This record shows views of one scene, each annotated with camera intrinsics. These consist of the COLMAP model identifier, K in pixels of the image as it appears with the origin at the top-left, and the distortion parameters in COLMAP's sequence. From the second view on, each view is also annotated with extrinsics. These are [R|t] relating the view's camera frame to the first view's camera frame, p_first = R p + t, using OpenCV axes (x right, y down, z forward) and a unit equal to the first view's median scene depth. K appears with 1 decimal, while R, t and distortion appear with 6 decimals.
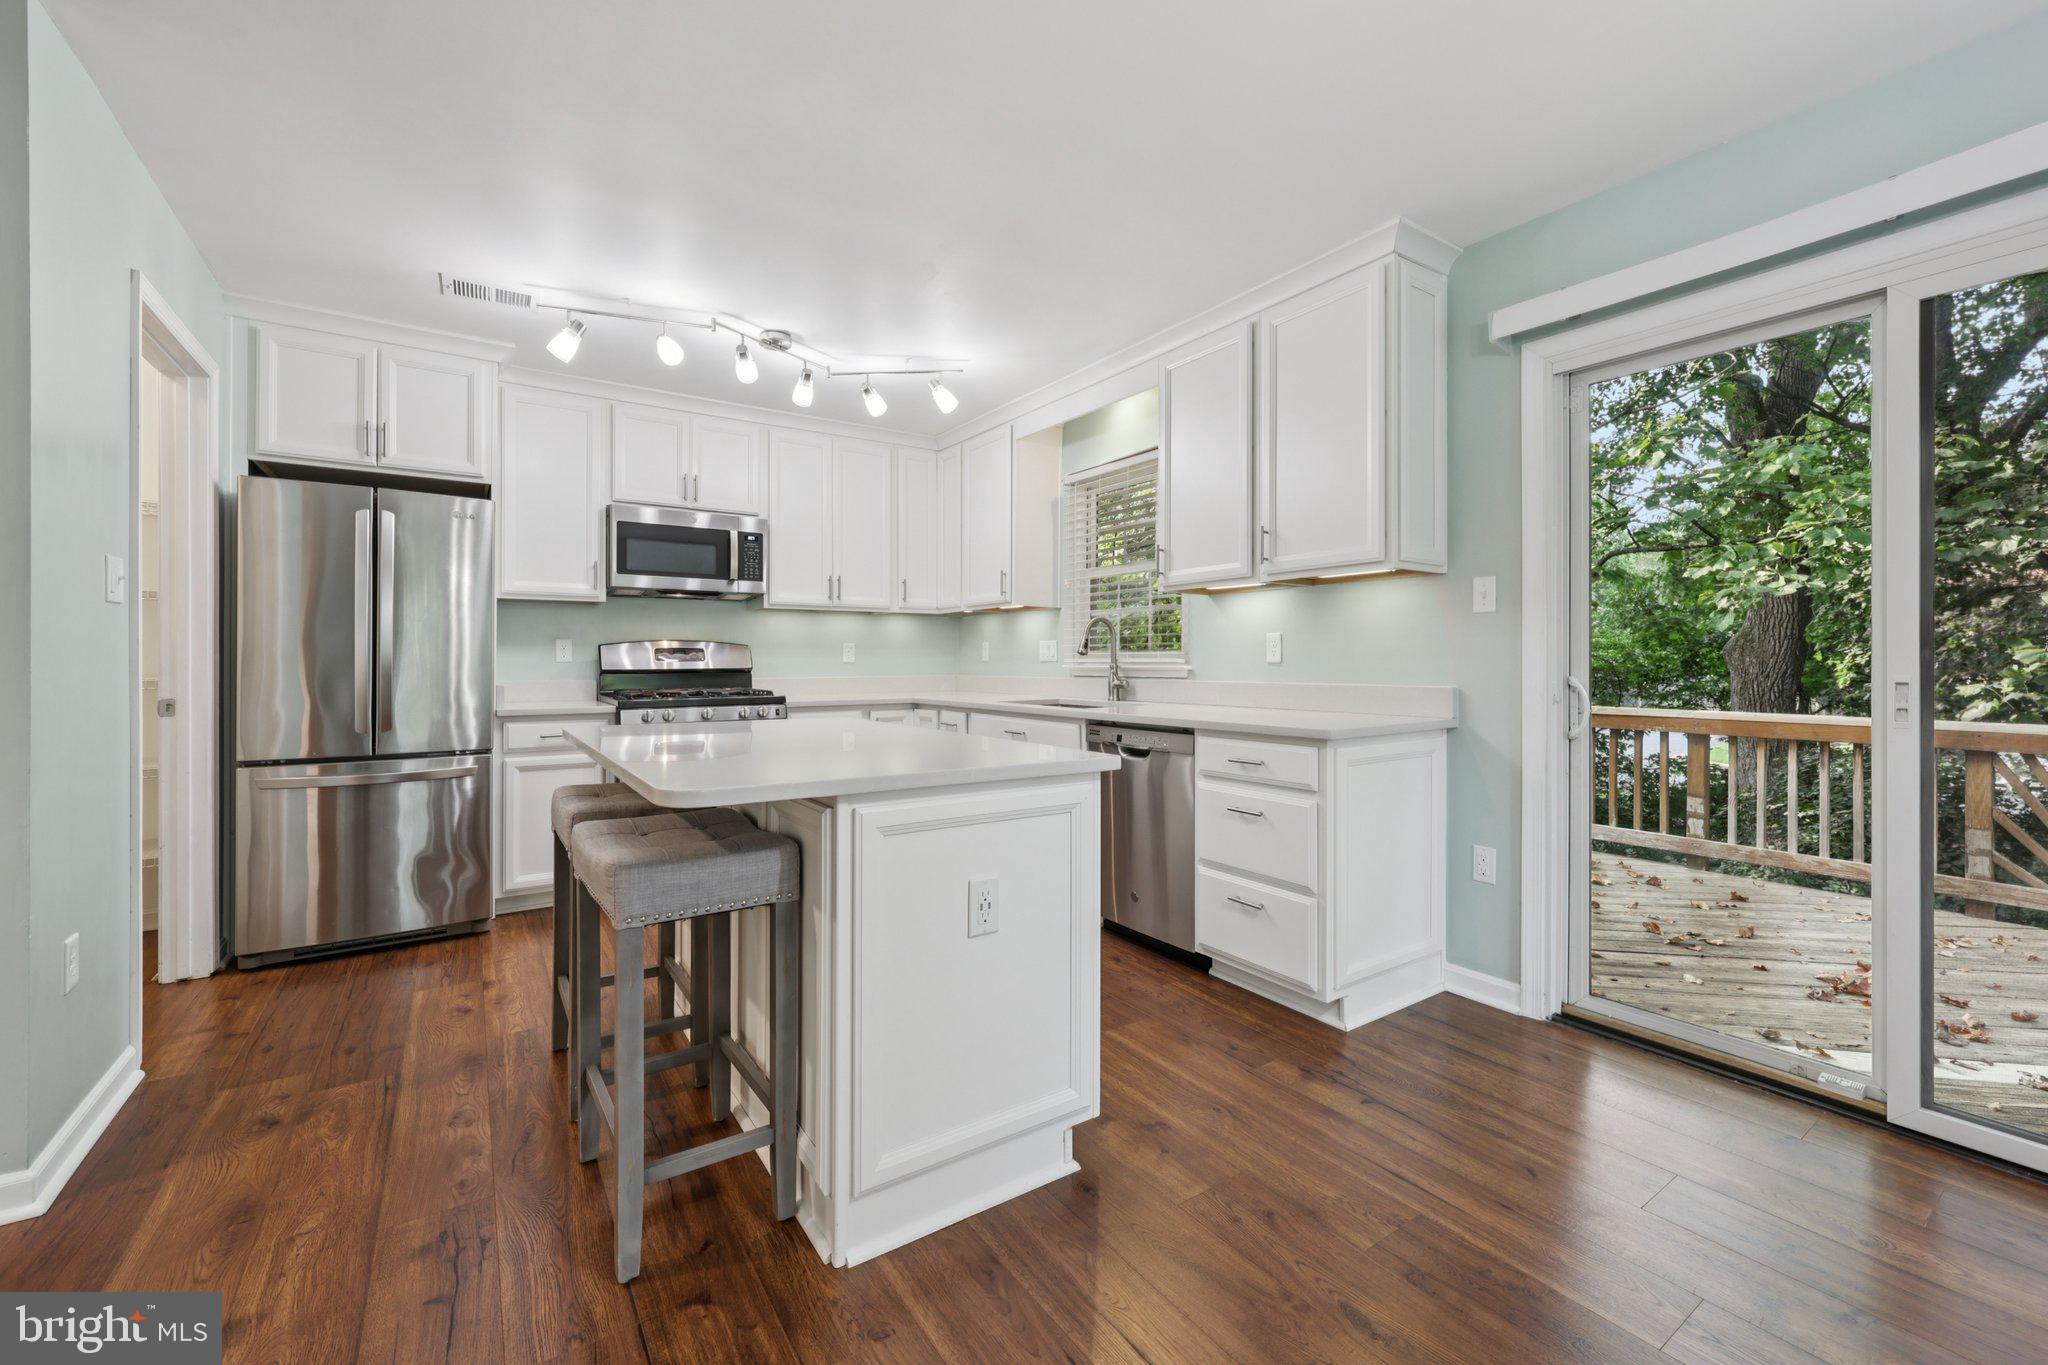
lens RADIAL K [[833.7, 0, 1022.4], [0, 833.7, 669.0], [0, 0, 1]] dist [0.000136, 0.000053]
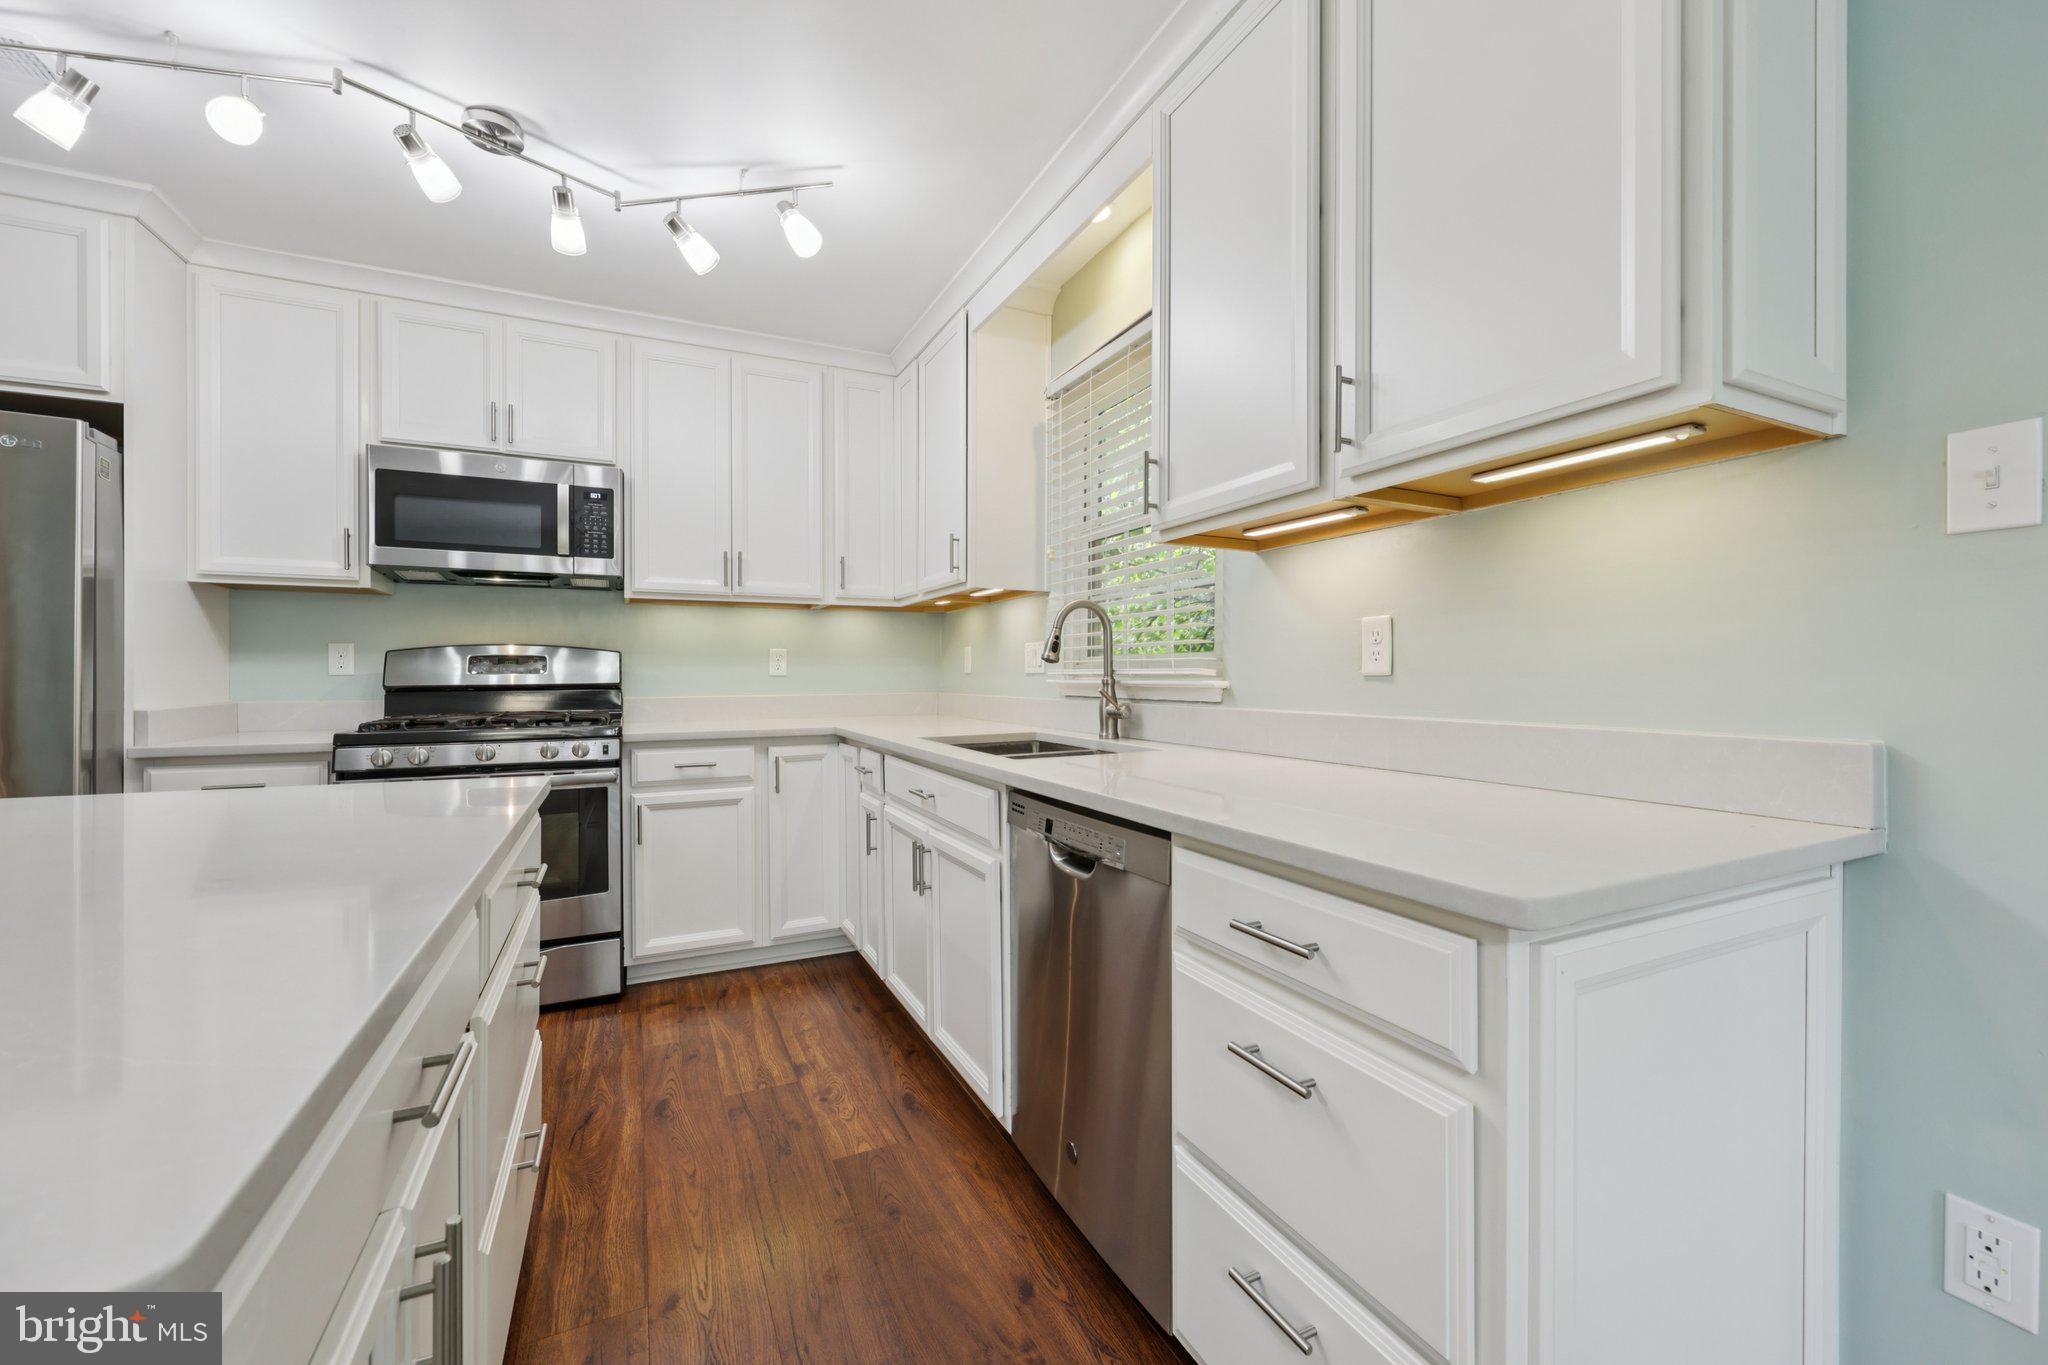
lens RADIAL K [[825.8, 0, 1031.0], [0, 825.8, 677.3], [0, 0, 1]] dist [0.000201, -0.000273]
pose [[0.989304, -0.000365, -0.145871, 0.144989], [-0.000348, 0.999988, -0.004863, -0.003474], [0.145871, 0.004862, 0.989292, 0.414512]]
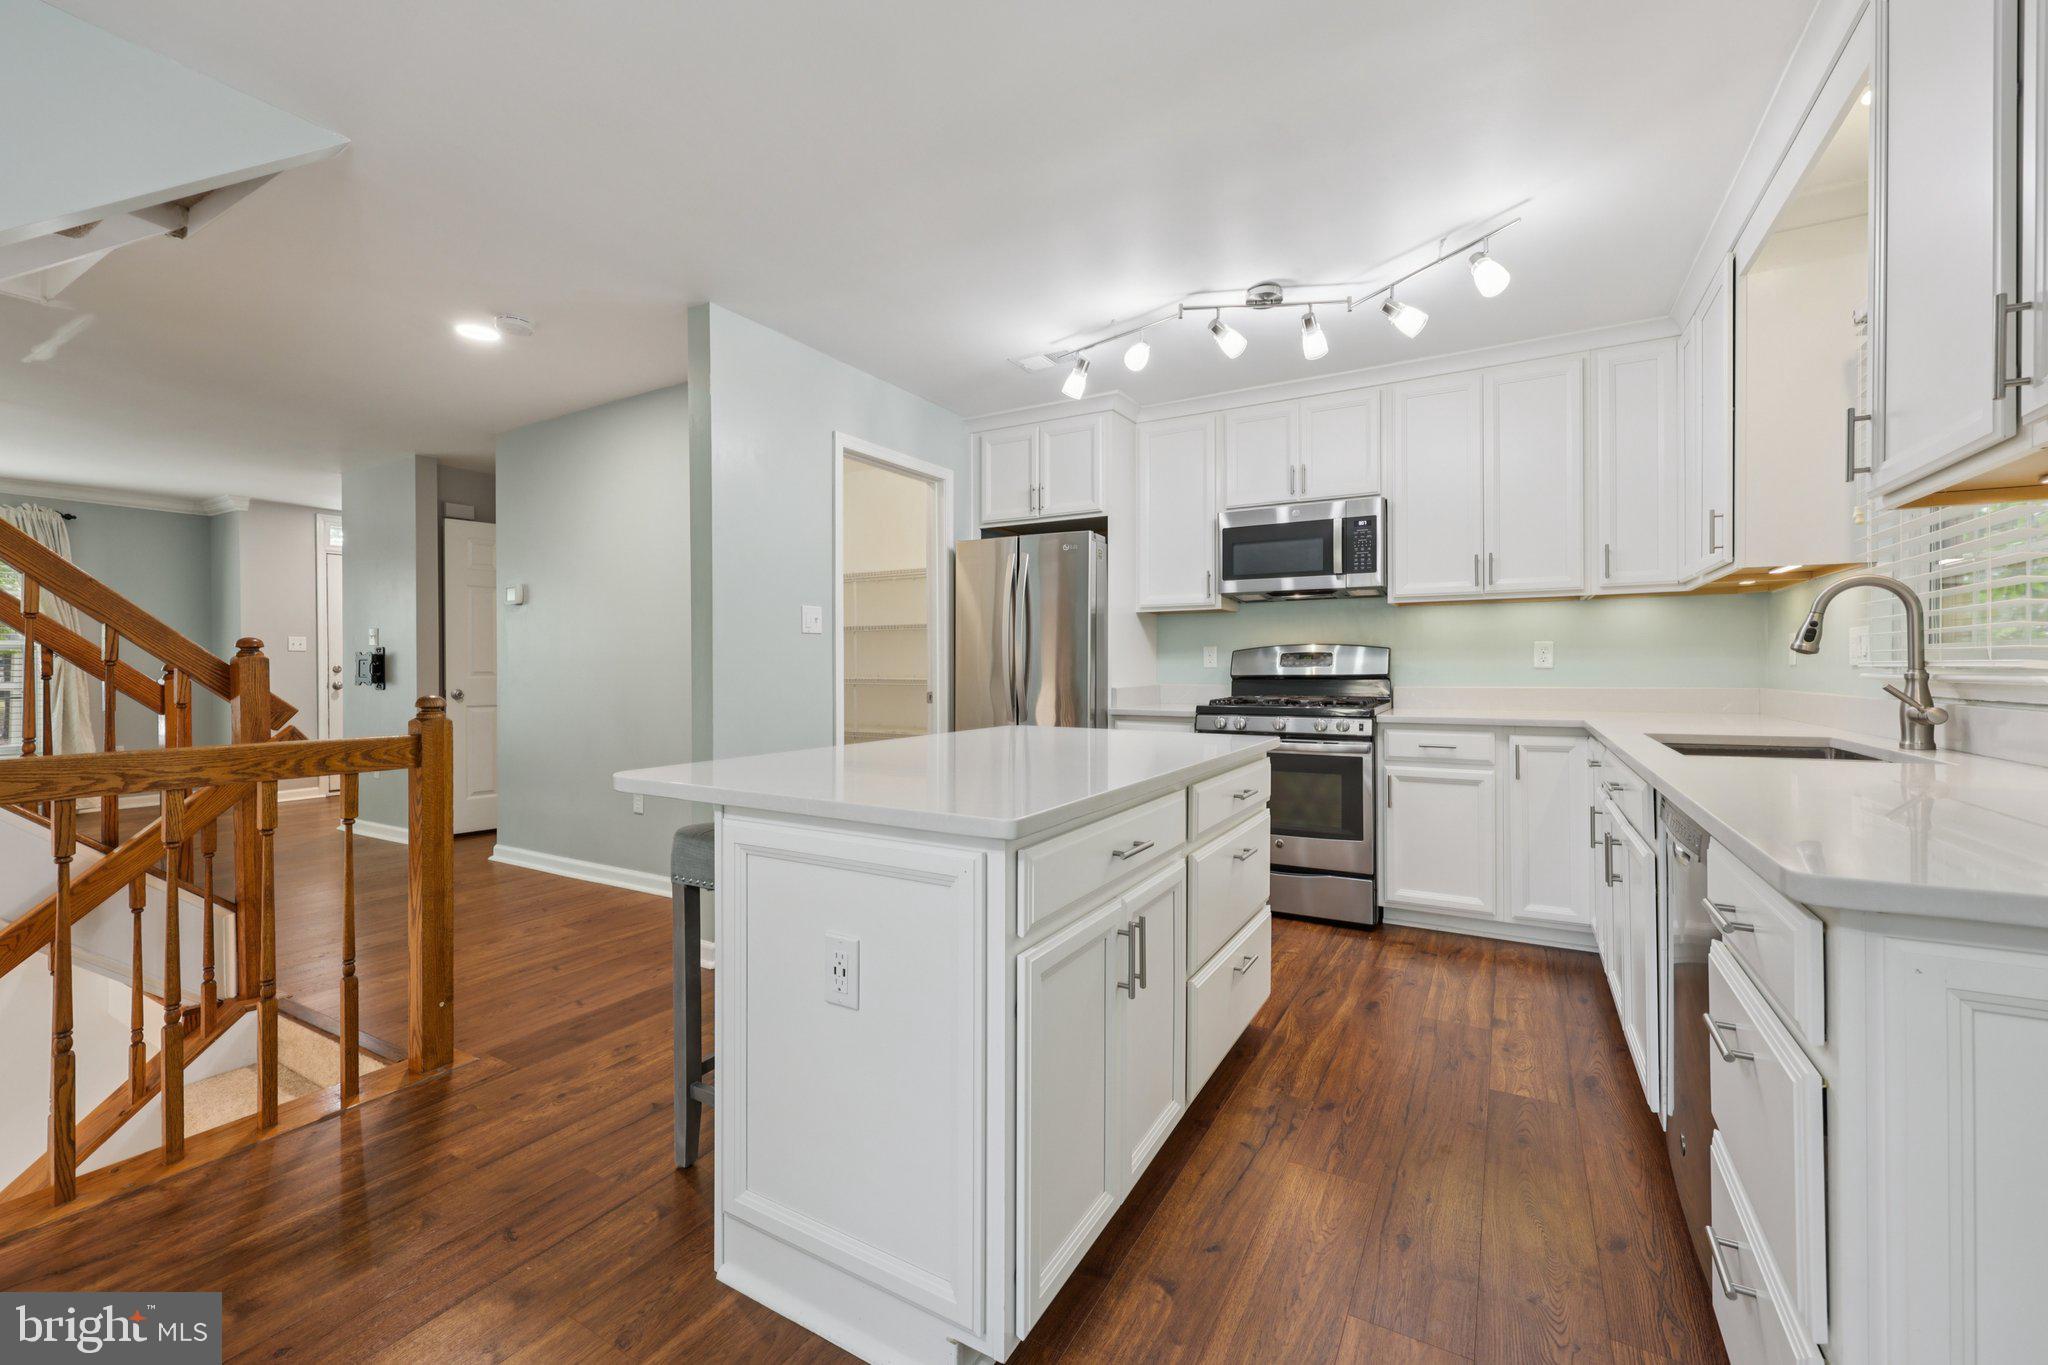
lens RADIAL K [[833.7, 0, 1022.4], [0, 833.7, 669.0], [0, 0, 1]] dist [0.000136, 0.000053]
pose [[0.428235, 0.001207, -0.903667, 0.329178], [-0.005953, 0.999981, -0.001485, -0.003754], [0.903648, 0.006015, 0.428234, 0.350899]]
